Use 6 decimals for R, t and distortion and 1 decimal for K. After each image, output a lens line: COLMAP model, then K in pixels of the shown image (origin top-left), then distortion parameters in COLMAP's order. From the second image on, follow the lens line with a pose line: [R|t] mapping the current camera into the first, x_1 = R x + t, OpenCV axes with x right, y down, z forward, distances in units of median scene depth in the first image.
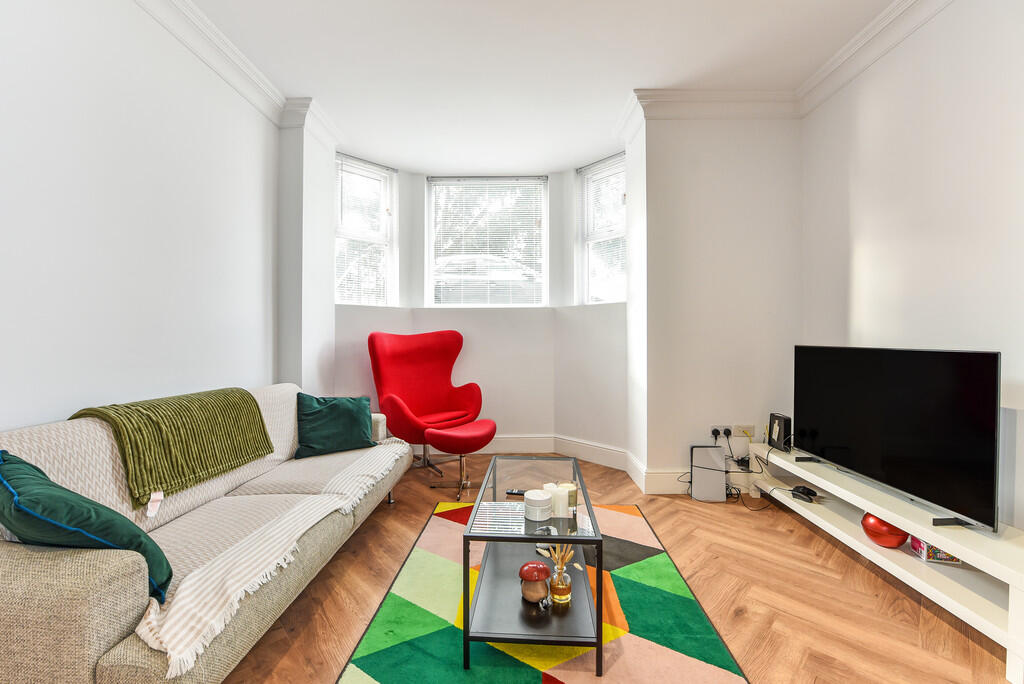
lens RADIAL K [[409.9, 0, 512.0], [0, 409.9, 342.0], [0, 0, 1]] dist [0.000086, -0.006601]
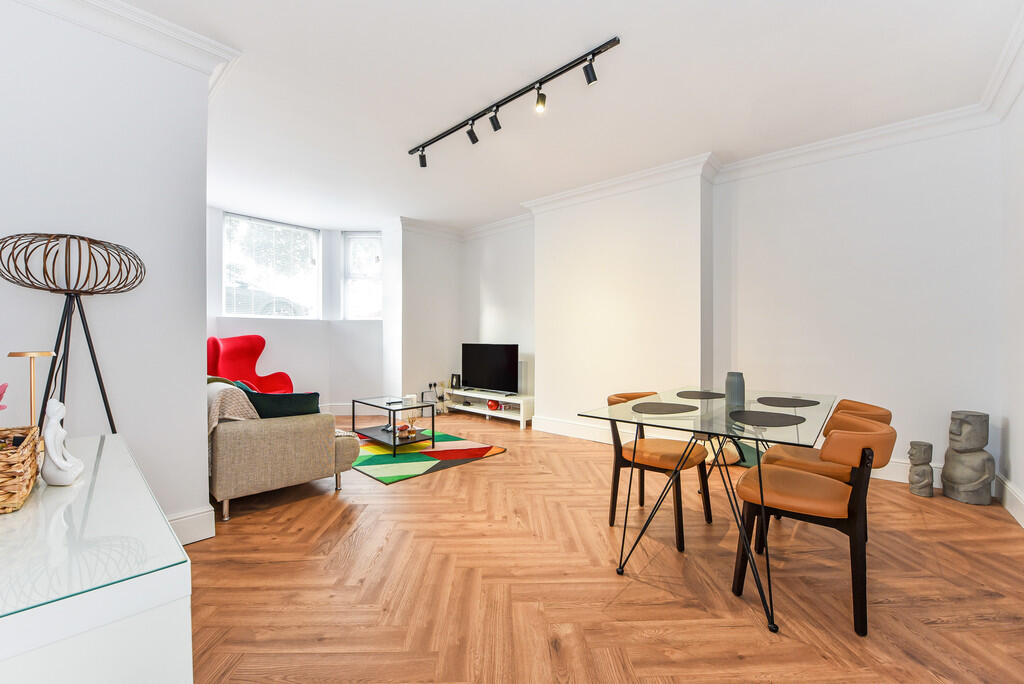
lens RADIAL K [[409.9, 0, 512.0], [0, 409.9, 342.0], [0, 0, 1]] dist [0.000086, -0.006601]
pose [[0.650701, -0.002798, 0.759329, -0.857774], [0.003666, 0.999993, 0.000544, -0.002148], [-0.759325, 0.002430, 0.650707, -0.713760]]
